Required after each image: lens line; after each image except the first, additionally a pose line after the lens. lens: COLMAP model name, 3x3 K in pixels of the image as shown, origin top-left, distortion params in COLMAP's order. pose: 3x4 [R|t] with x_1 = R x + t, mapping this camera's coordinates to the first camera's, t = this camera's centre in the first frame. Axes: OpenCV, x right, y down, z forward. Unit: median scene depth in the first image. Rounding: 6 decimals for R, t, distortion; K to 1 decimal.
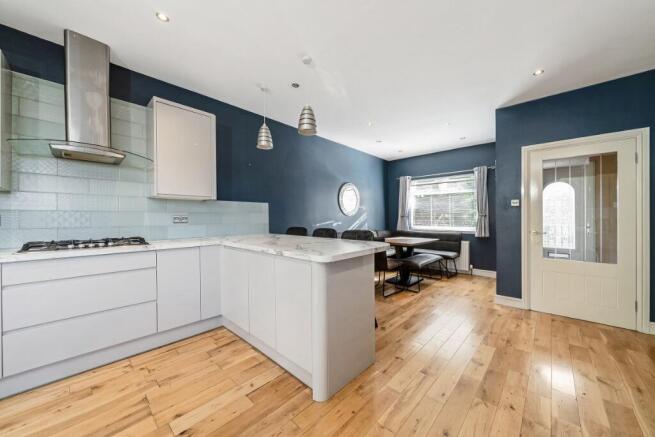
lens RADIAL K [[242.2, 0, 327.7], [0, 242.2, 218.2], [0, 0, 1]] dist [-0.015960, -0.000054]
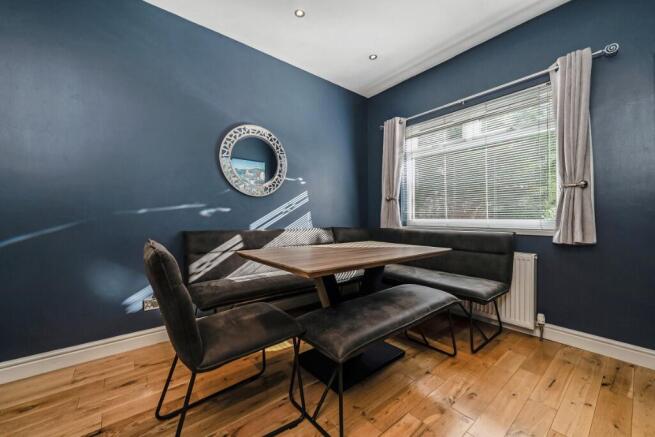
lens RADIAL K [[265.7, 0, 325.9], [0, 265.7, 219.7], [0, 0, 1]] dist [0.001711, 0.000449]
pose [[0.988518, 0.000120, -0.151106, 0.306531], [0.000780, 0.999982, 0.005898, 0.035641], [0.151104, -0.005948, 0.988500, 0.504691]]
